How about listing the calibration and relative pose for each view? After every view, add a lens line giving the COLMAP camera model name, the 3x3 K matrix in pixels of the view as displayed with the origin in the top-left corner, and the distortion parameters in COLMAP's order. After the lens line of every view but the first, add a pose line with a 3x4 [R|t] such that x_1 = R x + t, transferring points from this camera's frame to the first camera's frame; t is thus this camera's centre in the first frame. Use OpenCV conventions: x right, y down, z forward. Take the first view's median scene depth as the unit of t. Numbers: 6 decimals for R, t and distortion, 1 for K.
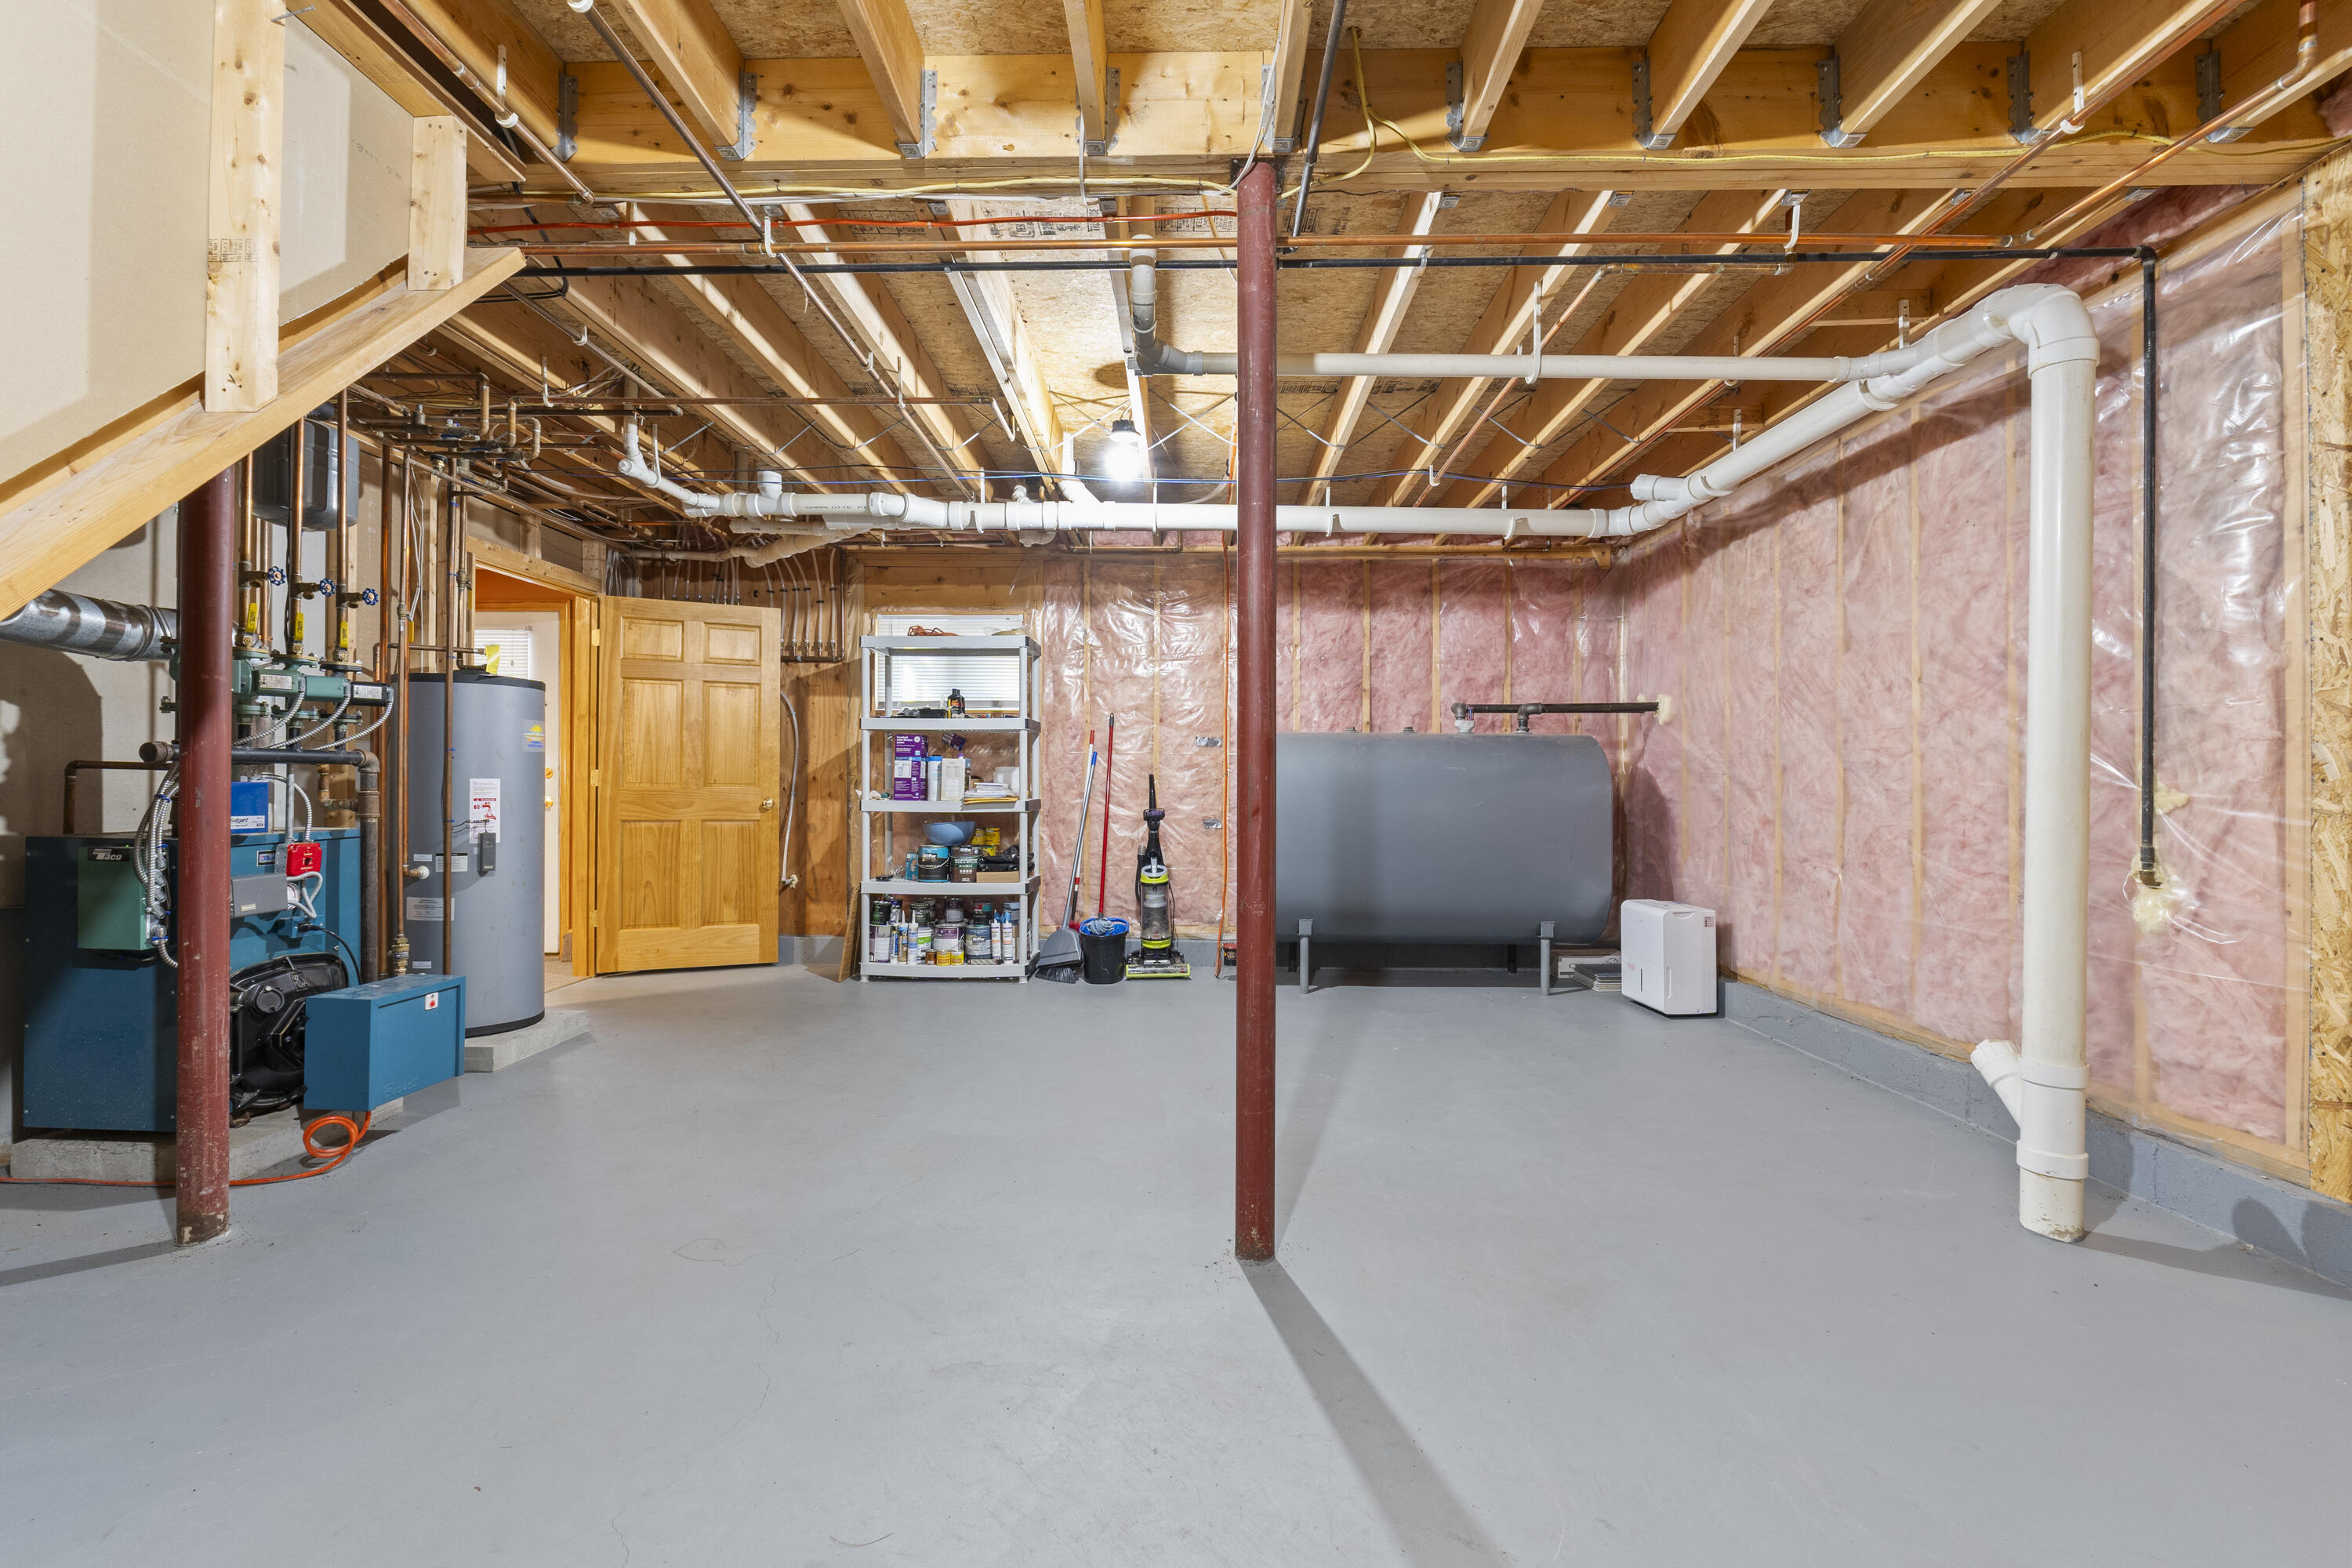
lens RADIAL K [[1000.1, 0, 1170.5], [0, 1000.1, 780.3], [0, 0, 1]] dist [-0.007977, 0.000037]
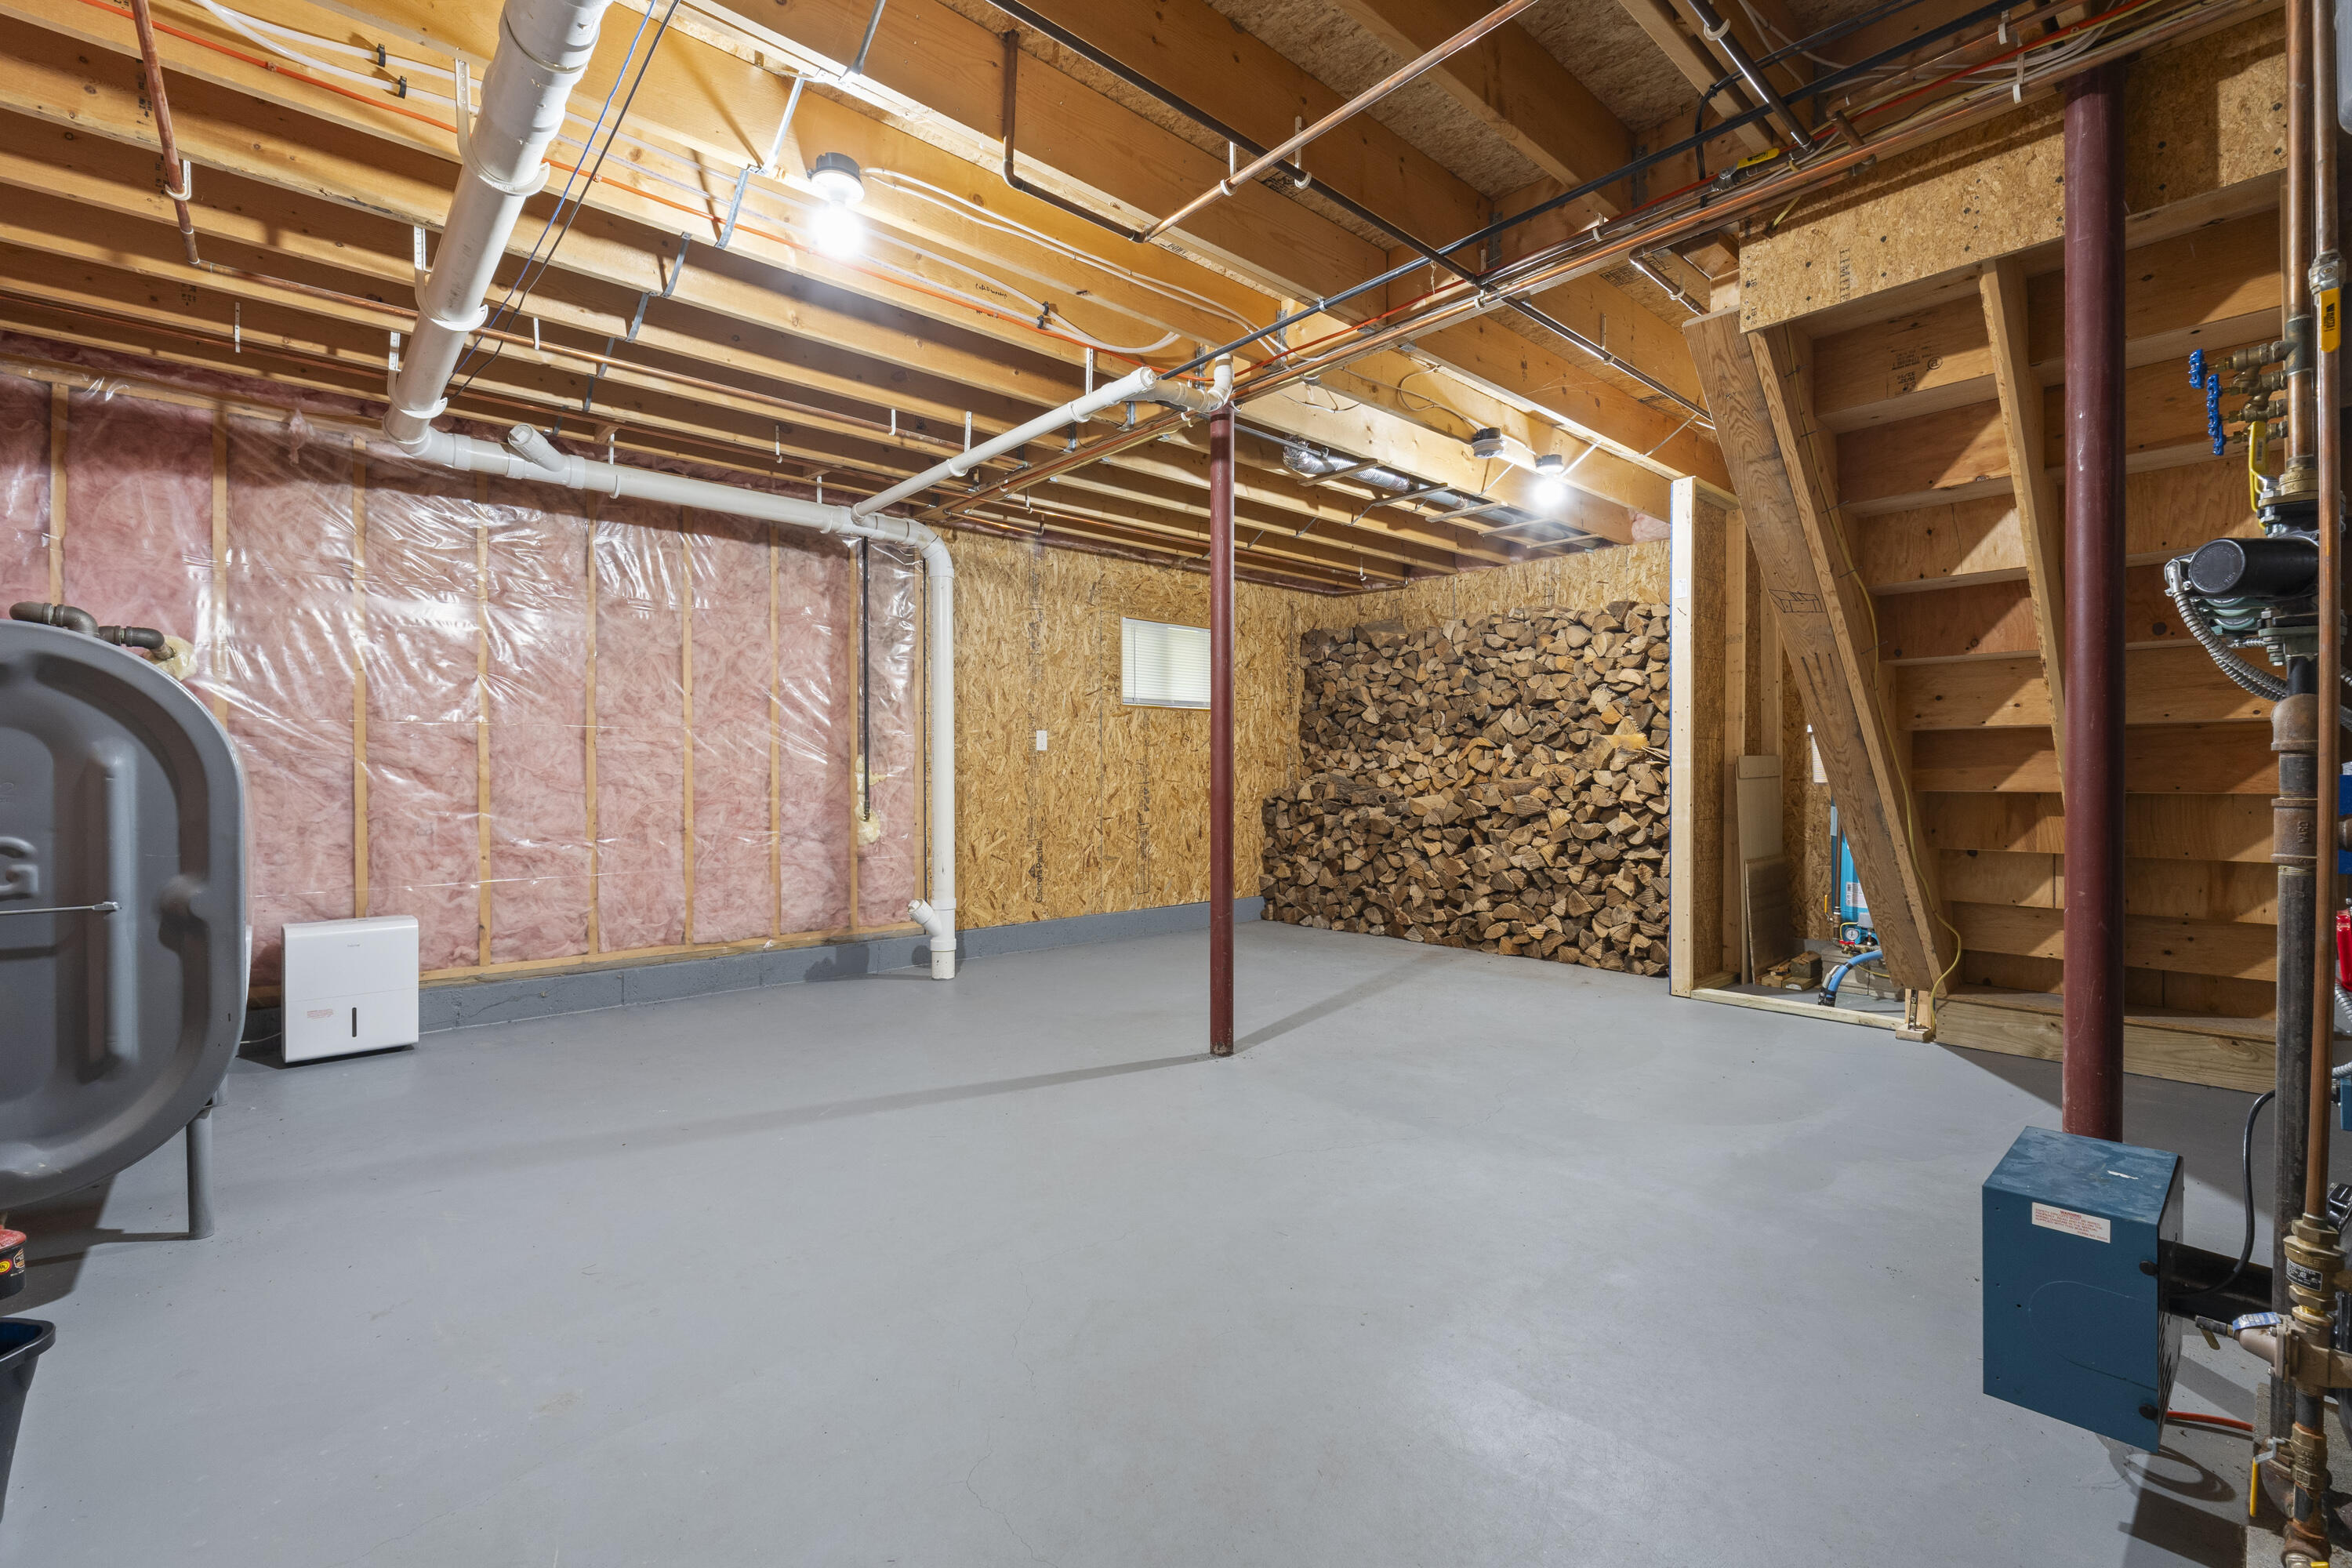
lens RADIAL K [[1000.1, 0, 1172.9], [0, 1000.1, 778.1], [0, 0, 1]] dist [-0.007977, 0.000037]
pose [[-0.683479, -0.014869, 0.729819, -0.680625], [-0.010597, 0.999889, 0.010447, -0.005833], [-0.729893, -0.000594, -0.683561, 1.397341]]
